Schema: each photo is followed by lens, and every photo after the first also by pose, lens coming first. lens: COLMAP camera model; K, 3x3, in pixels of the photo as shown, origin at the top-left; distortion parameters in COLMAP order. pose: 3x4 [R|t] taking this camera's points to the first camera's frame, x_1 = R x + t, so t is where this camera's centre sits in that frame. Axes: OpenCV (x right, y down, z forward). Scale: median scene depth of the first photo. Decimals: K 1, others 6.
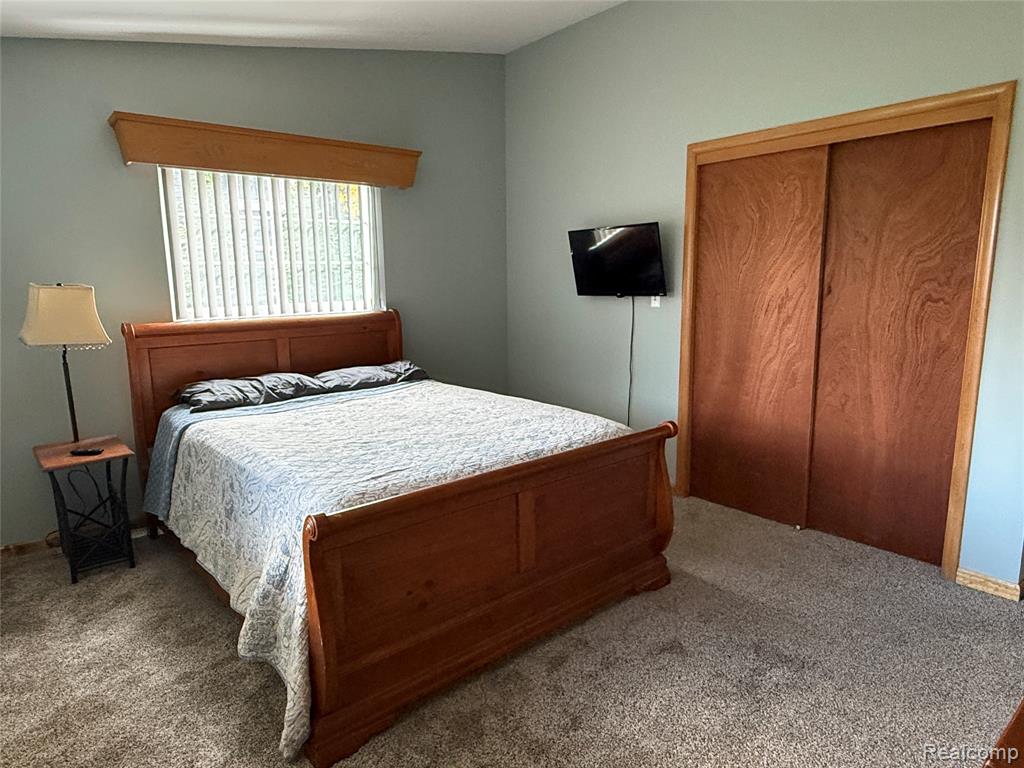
lens RADIAL K [[637.2, 0, 511.4], [0, 637.2, 384.5], [0, 0, 1]] dist [0.003879, 0.005673]
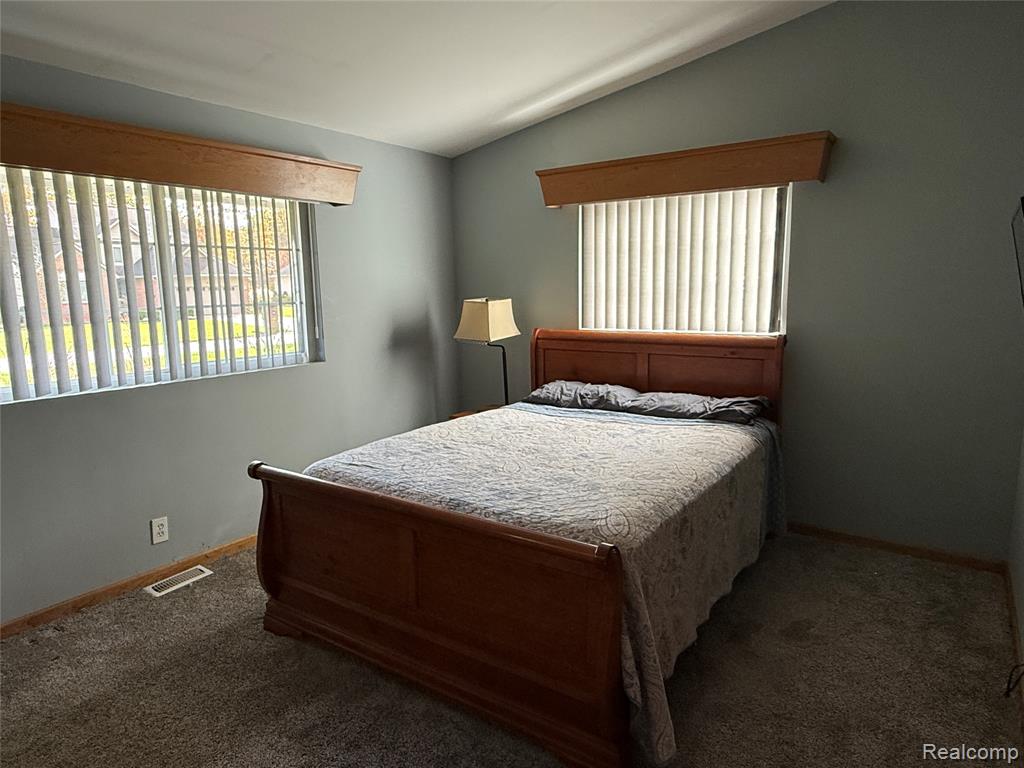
lens RADIAL K [[637.2, 0, 511.8], [0, 637.2, 380.5], [0, 0, 1]] dist [0.003879, 0.005673]
pose [[0.270781, 0.158877, -0.949440, 0.857546], [-0.154706, 0.980648, 0.119977, -0.179233], [0.950128, 0.114397, 0.290120, 0.742075]]
